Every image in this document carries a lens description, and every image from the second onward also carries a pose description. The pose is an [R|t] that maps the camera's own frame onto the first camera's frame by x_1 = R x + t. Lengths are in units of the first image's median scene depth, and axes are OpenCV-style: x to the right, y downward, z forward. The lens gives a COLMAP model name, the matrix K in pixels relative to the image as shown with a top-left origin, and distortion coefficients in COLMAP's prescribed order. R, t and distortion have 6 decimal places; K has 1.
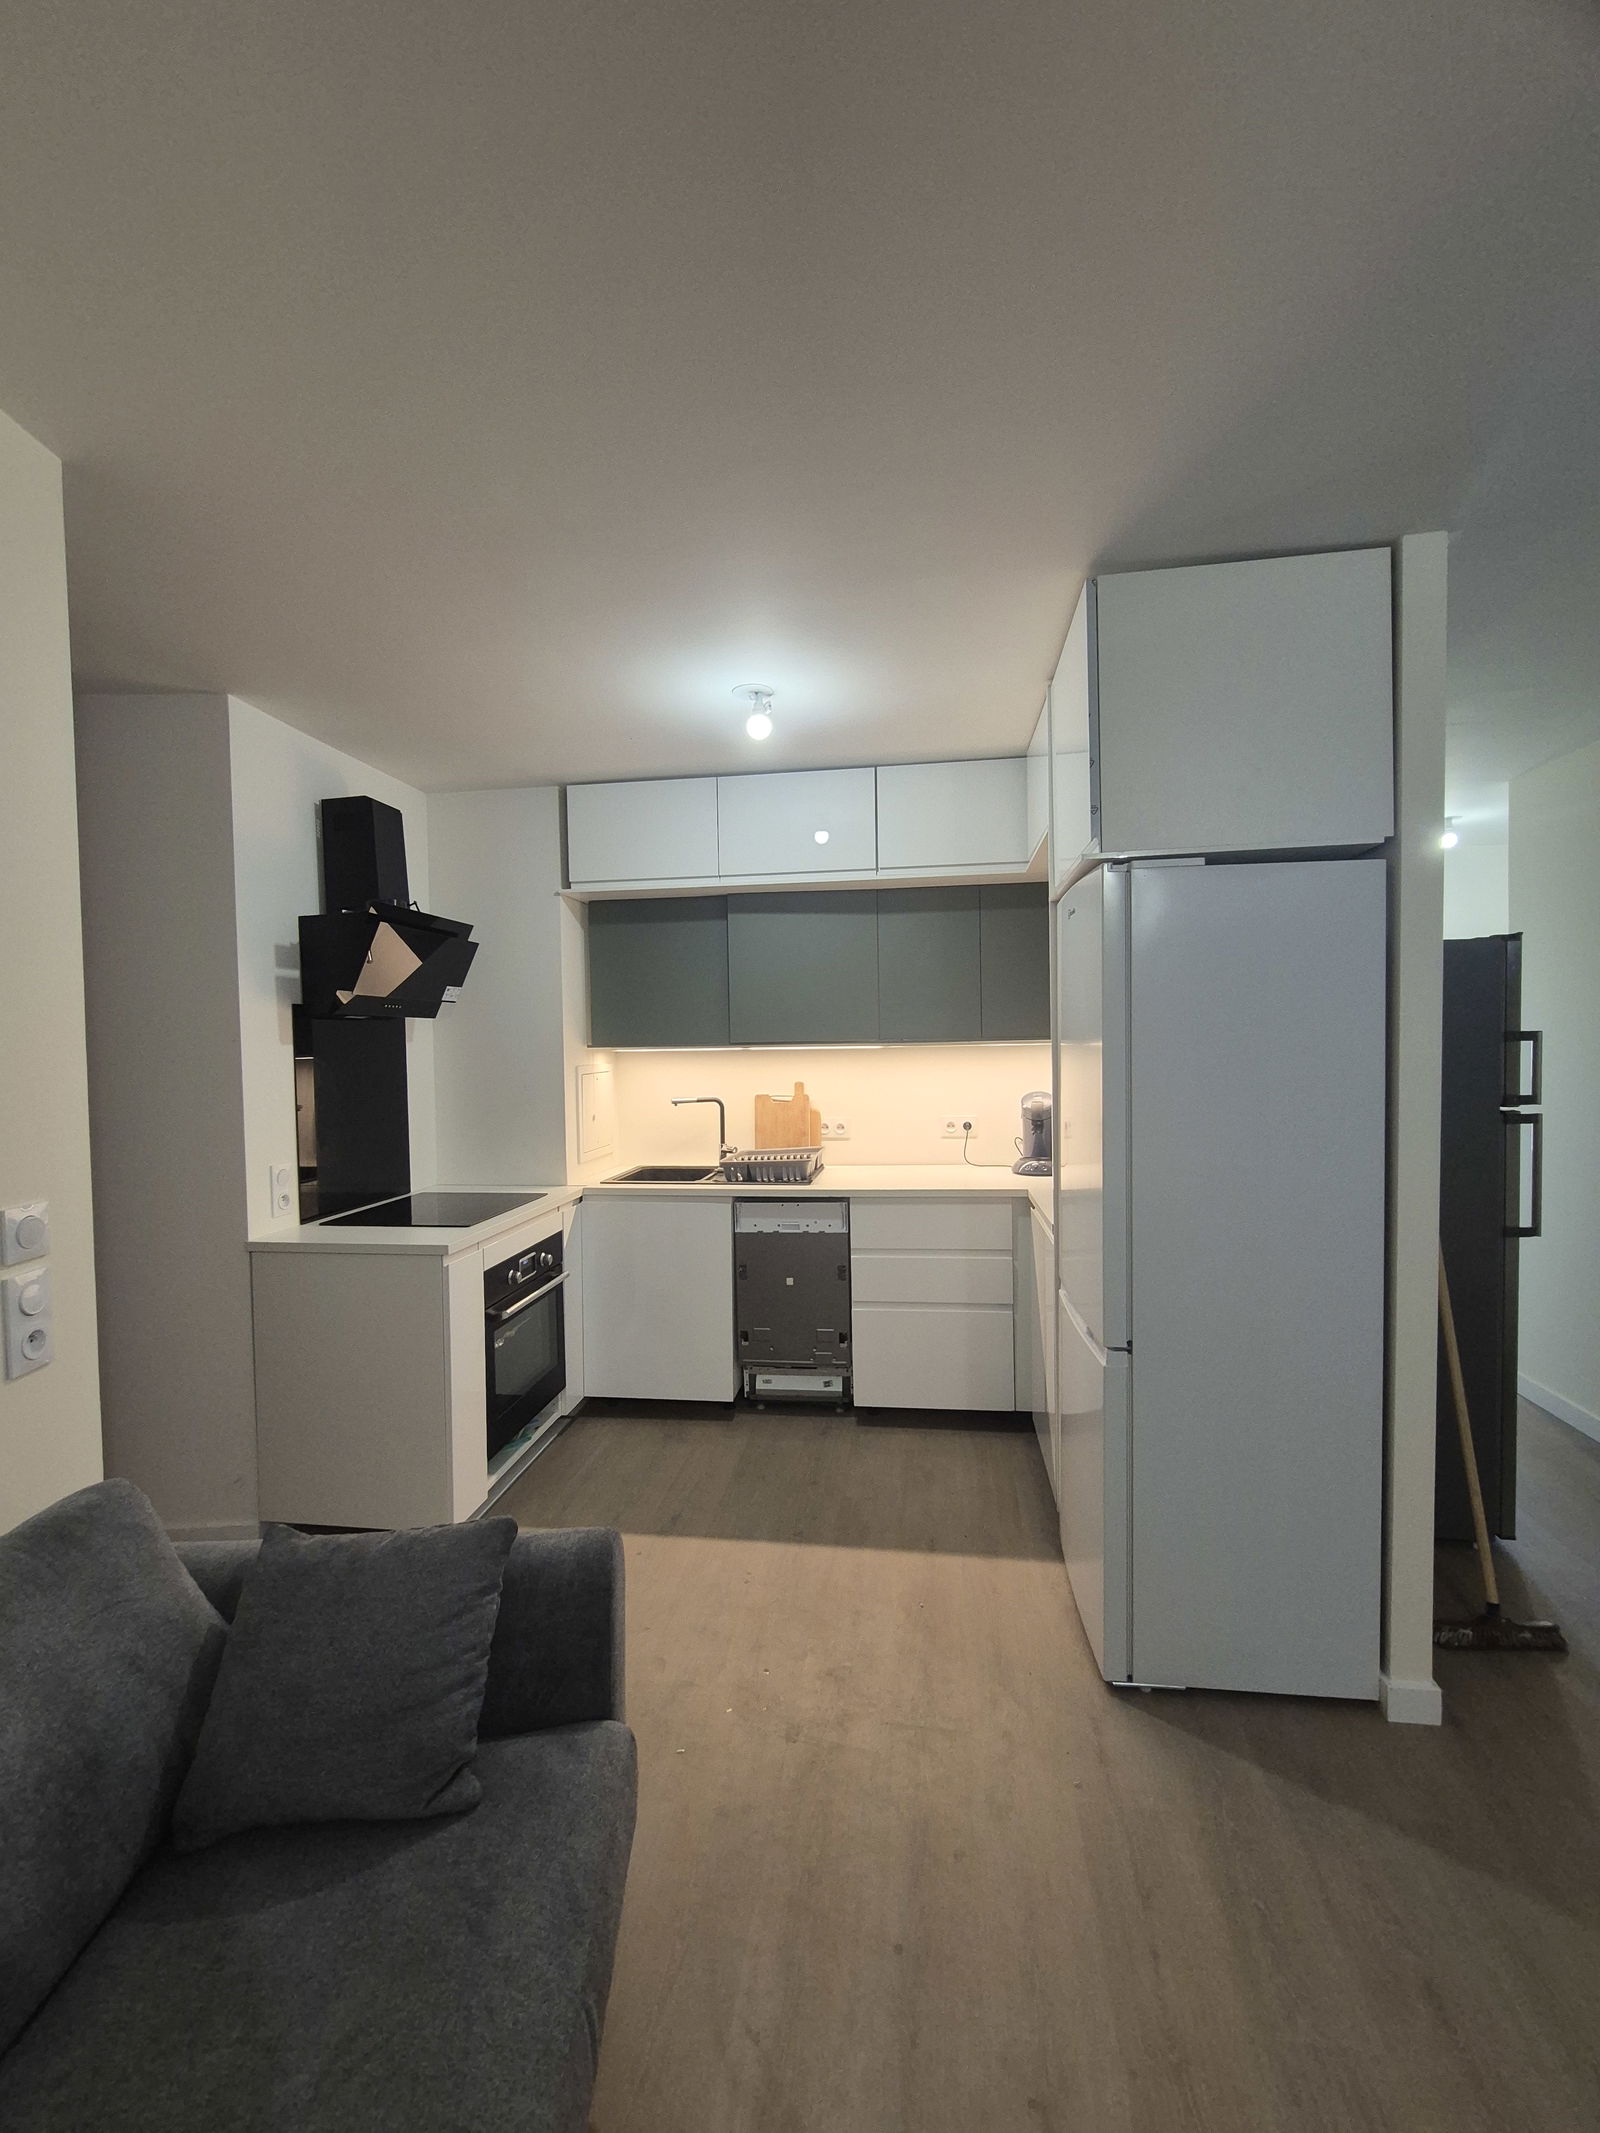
lens RADIAL K [[878.7, 0, 806.9], [0, 878.7, 1072.1], [0, 0, 1]] dist [-0.000427, 0.000044]
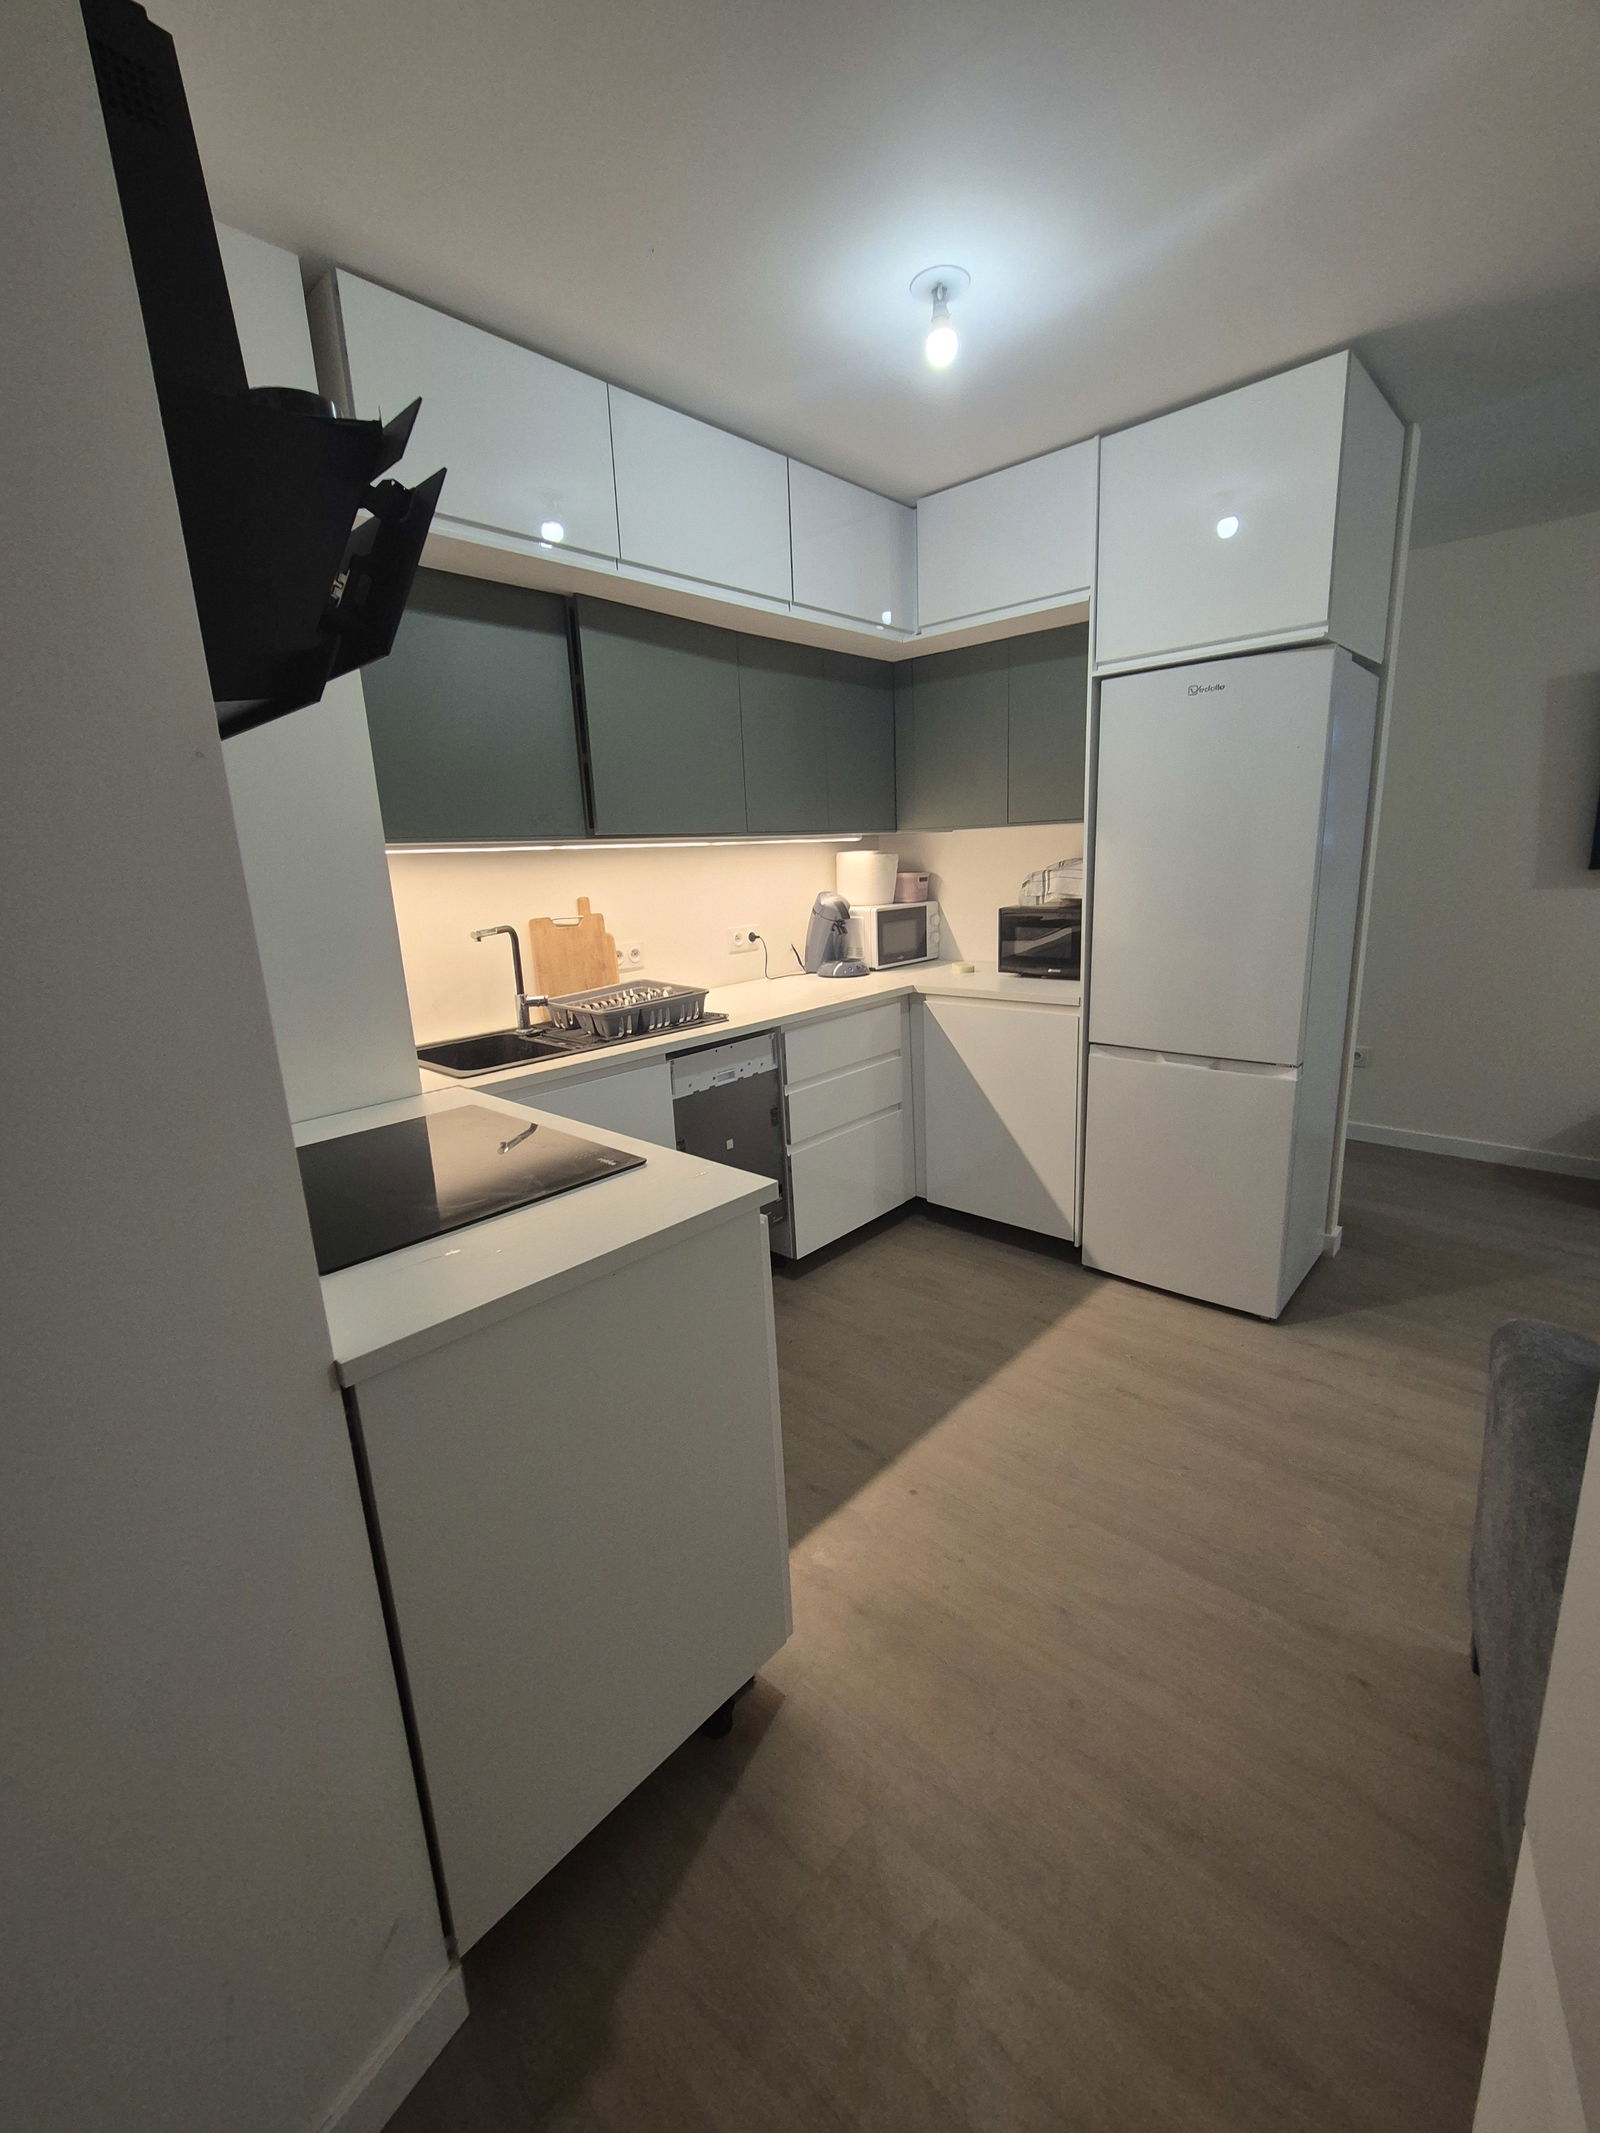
lens RADIAL K [[878.7, 0, 804.8], [0, 878.7, 1061.9], [0, 0, 1]] dist [-0.000427, 0.000044]
pose [[0.568426, -0.195108, 0.799265, -0.596014], [0.058600, 0.978608, 0.197213, 0.014349], [-0.820645, -0.065264, 0.567699, 0.502215]]
